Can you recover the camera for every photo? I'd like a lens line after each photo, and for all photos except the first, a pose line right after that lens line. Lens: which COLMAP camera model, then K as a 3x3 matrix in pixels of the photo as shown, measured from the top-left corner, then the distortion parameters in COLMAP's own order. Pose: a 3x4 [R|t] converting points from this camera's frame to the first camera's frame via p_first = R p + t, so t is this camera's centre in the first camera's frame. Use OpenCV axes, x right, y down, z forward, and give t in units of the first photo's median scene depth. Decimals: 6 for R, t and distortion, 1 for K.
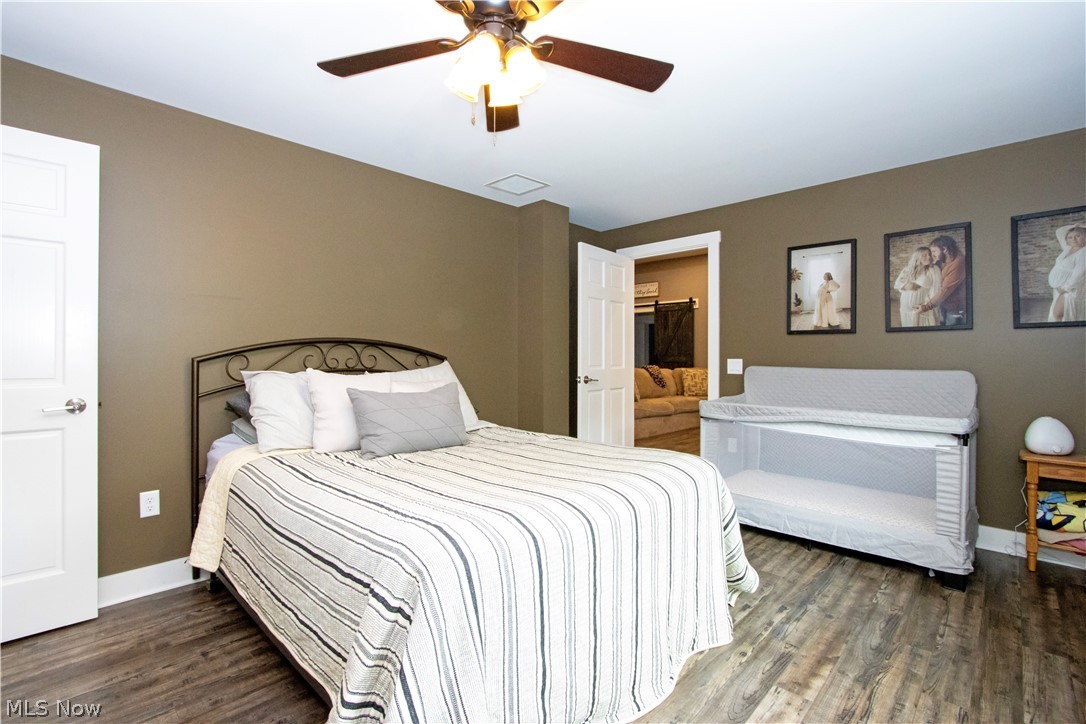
lens RADIAL K [[512.0, 0, 543.0], [0, 512.0, 362.0], [0, 0, 1]] dist [-0.001136, -0.000001]
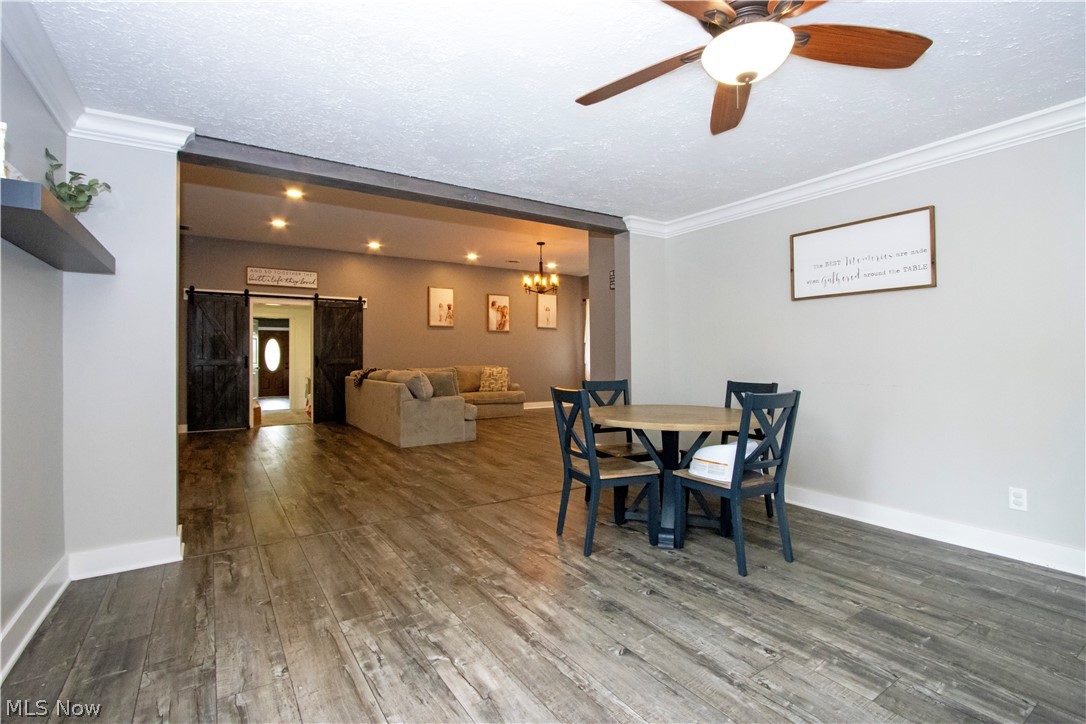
lens RADIAL K [[499.4, 0, 543.0], [0, 499.4, 362.0], [0, 0, 1]] dist [-0.014458, 0.000080]
pose [[0.228659, -0.008809, 0.973467, -0.511717], [0.008834, 0.999937, 0.006973, -0.007313], [-0.973467, 0.007005, 0.228722, 0.436921]]
